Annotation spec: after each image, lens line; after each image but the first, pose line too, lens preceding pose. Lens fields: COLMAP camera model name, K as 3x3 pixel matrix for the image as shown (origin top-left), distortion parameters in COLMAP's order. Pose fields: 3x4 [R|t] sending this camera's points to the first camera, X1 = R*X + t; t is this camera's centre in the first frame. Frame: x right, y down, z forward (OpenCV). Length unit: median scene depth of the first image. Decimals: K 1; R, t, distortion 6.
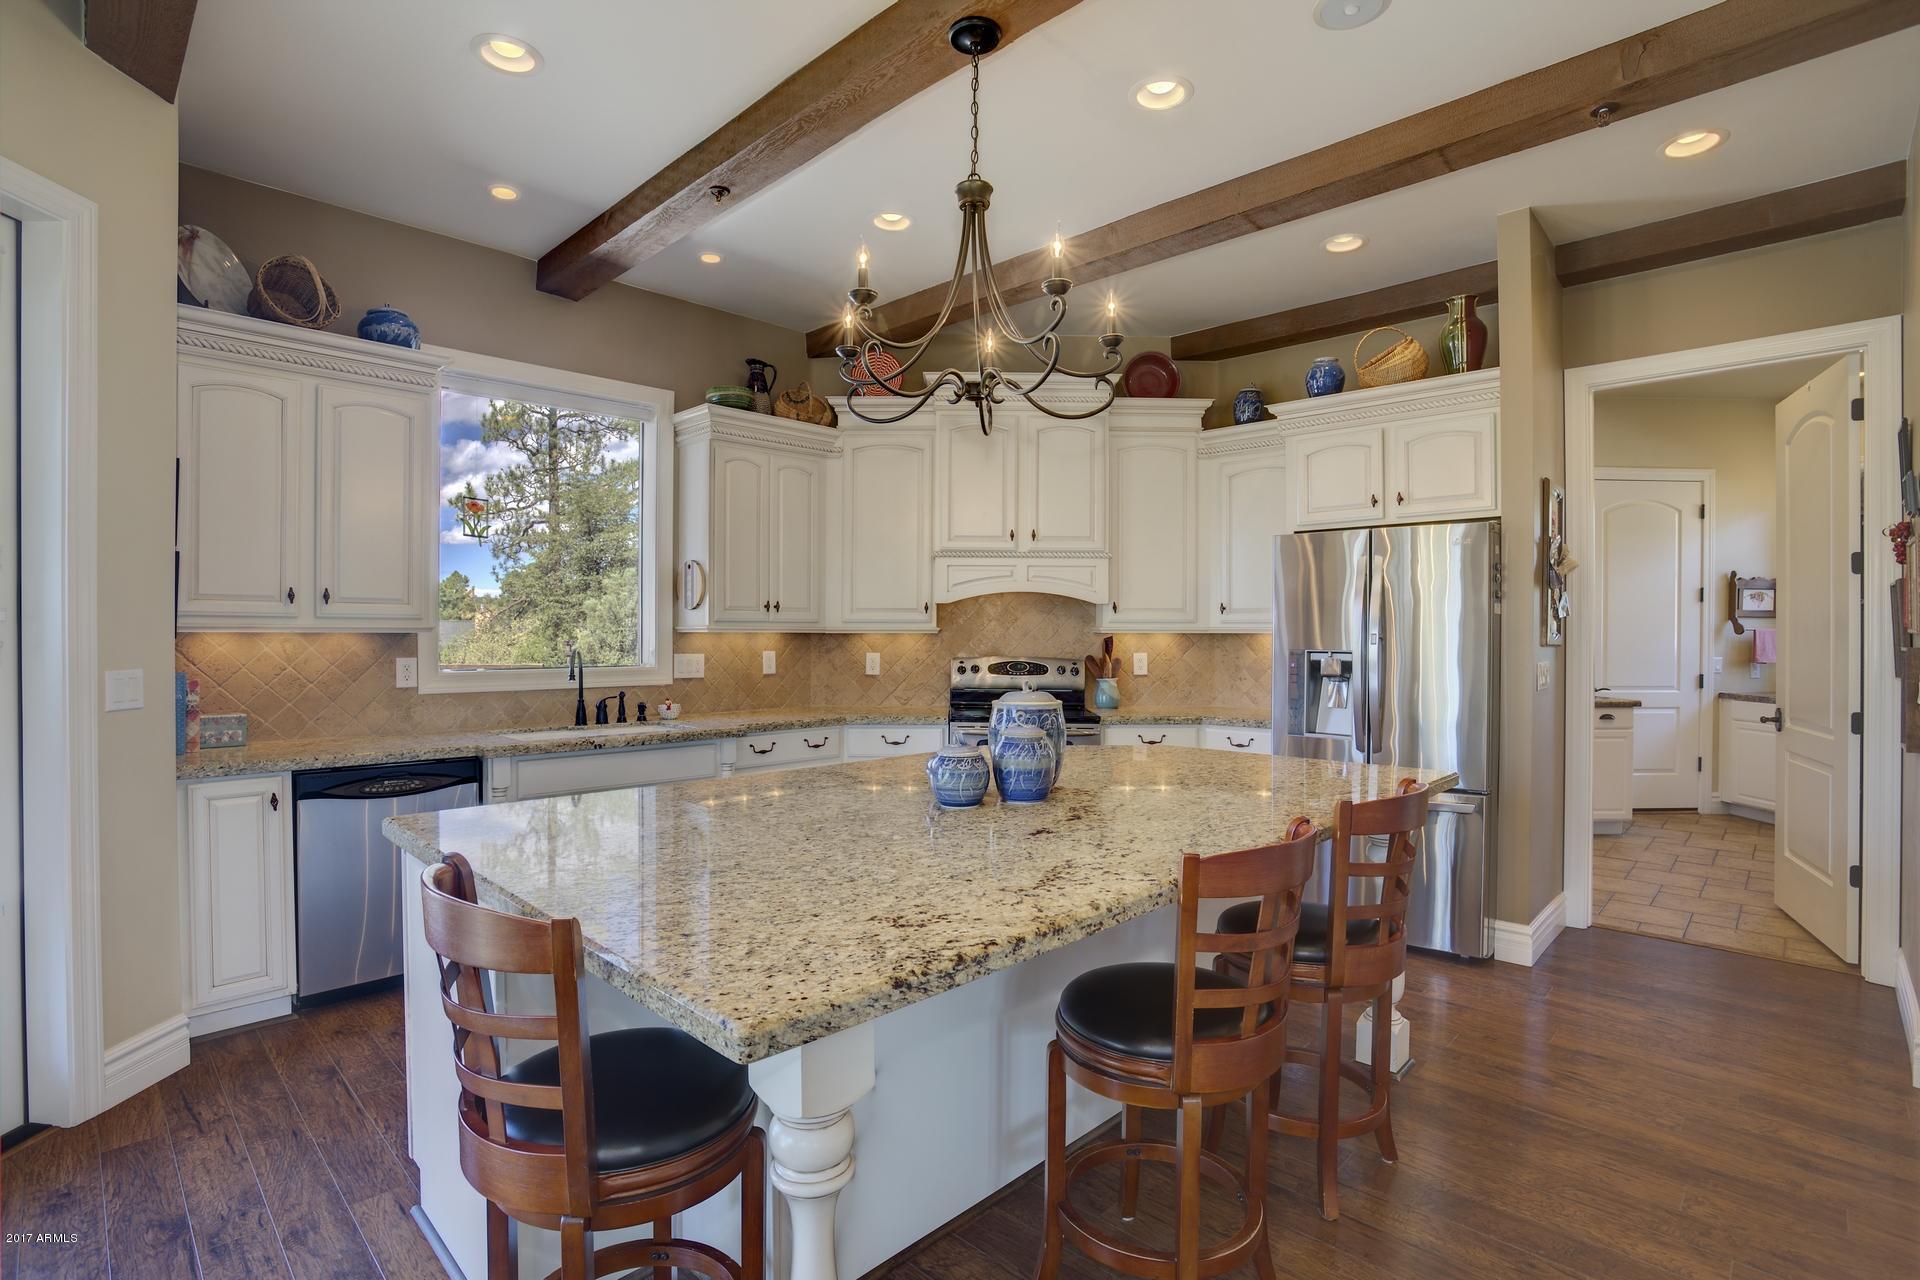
lens RADIAL K [[922.3, 0, 951.6], [0, 922.3, 632.0], [0, 0, 1]] dist [-0.047320, 0.008432]
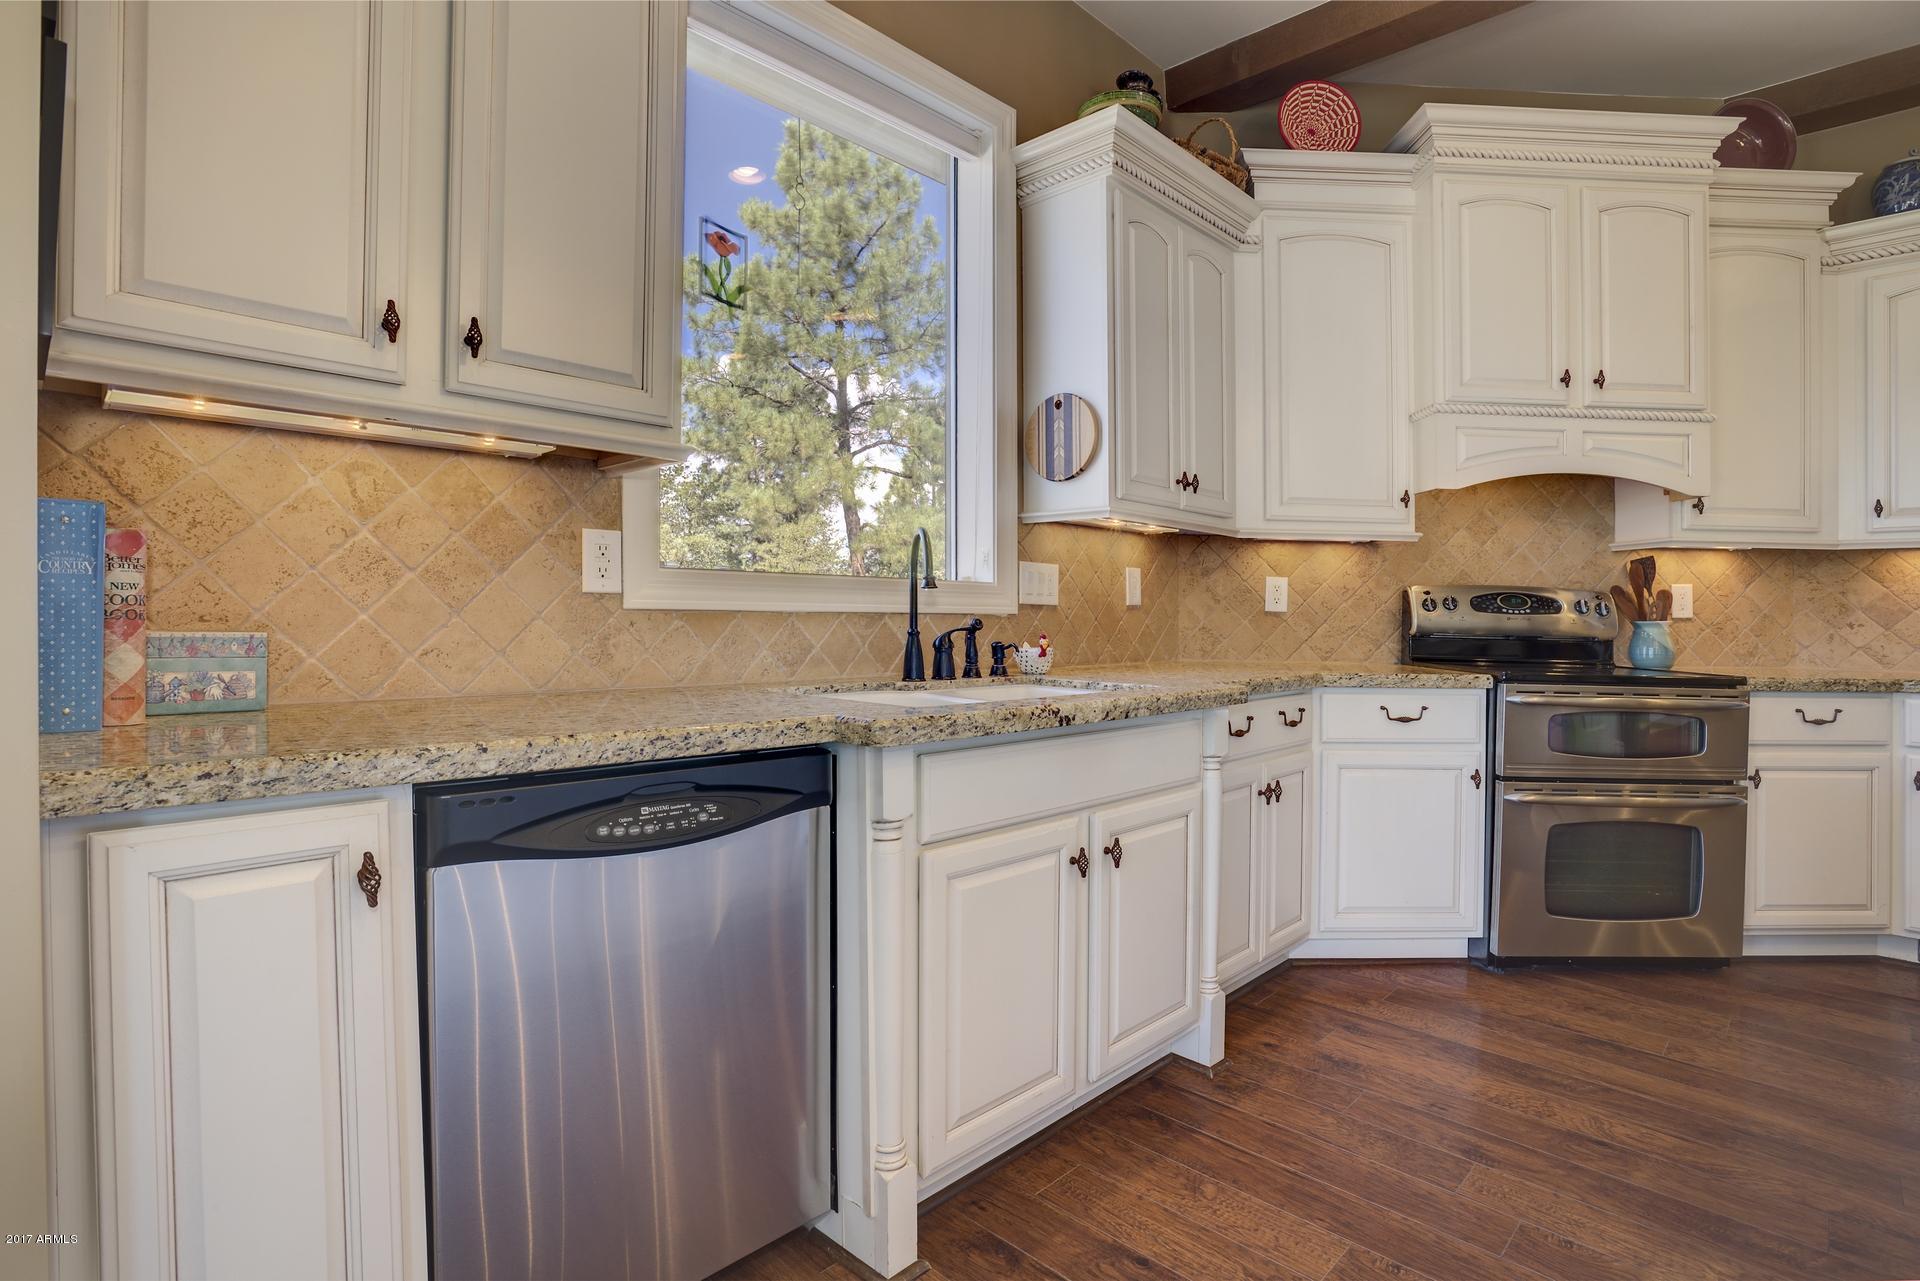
lens RADIAL K [[922.3, 0, 958.3], [0, 922.3, 631.2], [0, 0, 1]] dist [-0.047320, 0.008432]
pose [[0.999702, 0.014595, 0.019585, -0.350542], [-0.014975, 0.999700, 0.019390, 0.056886], [-0.019296, -0.019678, 0.999620, 0.428778]]
